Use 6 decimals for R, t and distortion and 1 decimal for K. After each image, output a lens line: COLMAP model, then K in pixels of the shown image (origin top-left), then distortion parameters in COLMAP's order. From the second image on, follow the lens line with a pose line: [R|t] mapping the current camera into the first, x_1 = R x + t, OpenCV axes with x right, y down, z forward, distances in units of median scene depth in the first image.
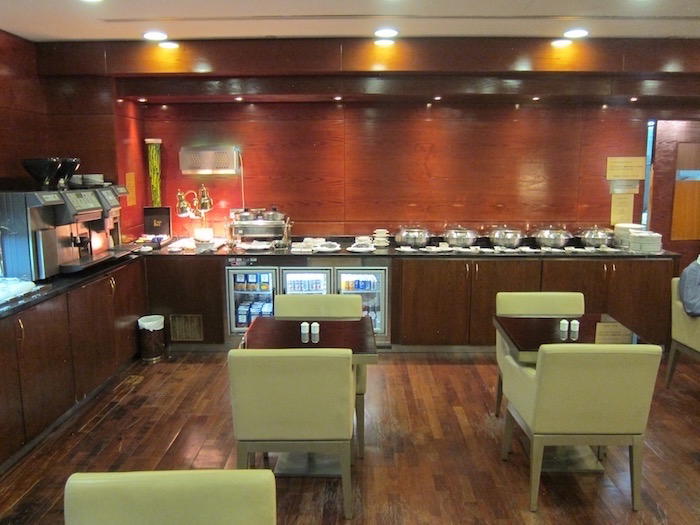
lens RADIAL K [[588.5, 0, 350.0], [0, 588.5, 262.5], [0, 0, 1]] dist [-0.052906, 0.010271]
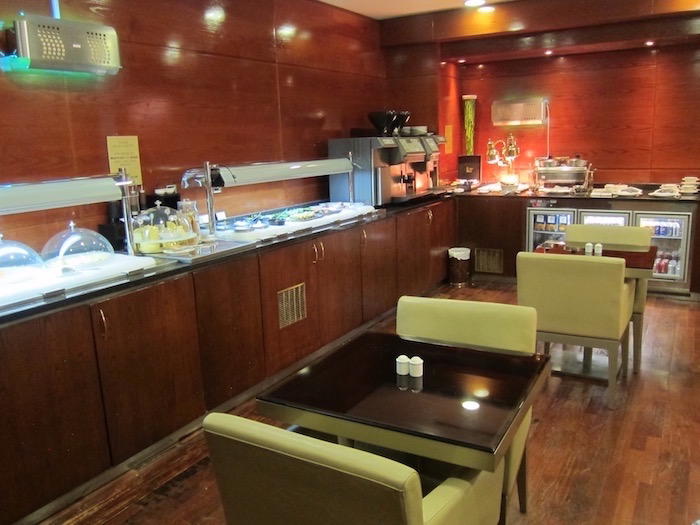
lens RADIAL K [[588.5, 0, 350.0], [0, 588.5, 262.5], [0, 0, 1]] dist [-0.052906, 0.010271]
pose [[0.867701, 0.073499, -0.491623, 0.047479], [-0.044444, 0.996518, 0.070541, 0.046143], [0.495096, -0.039359, 0.867946, -0.123817]]
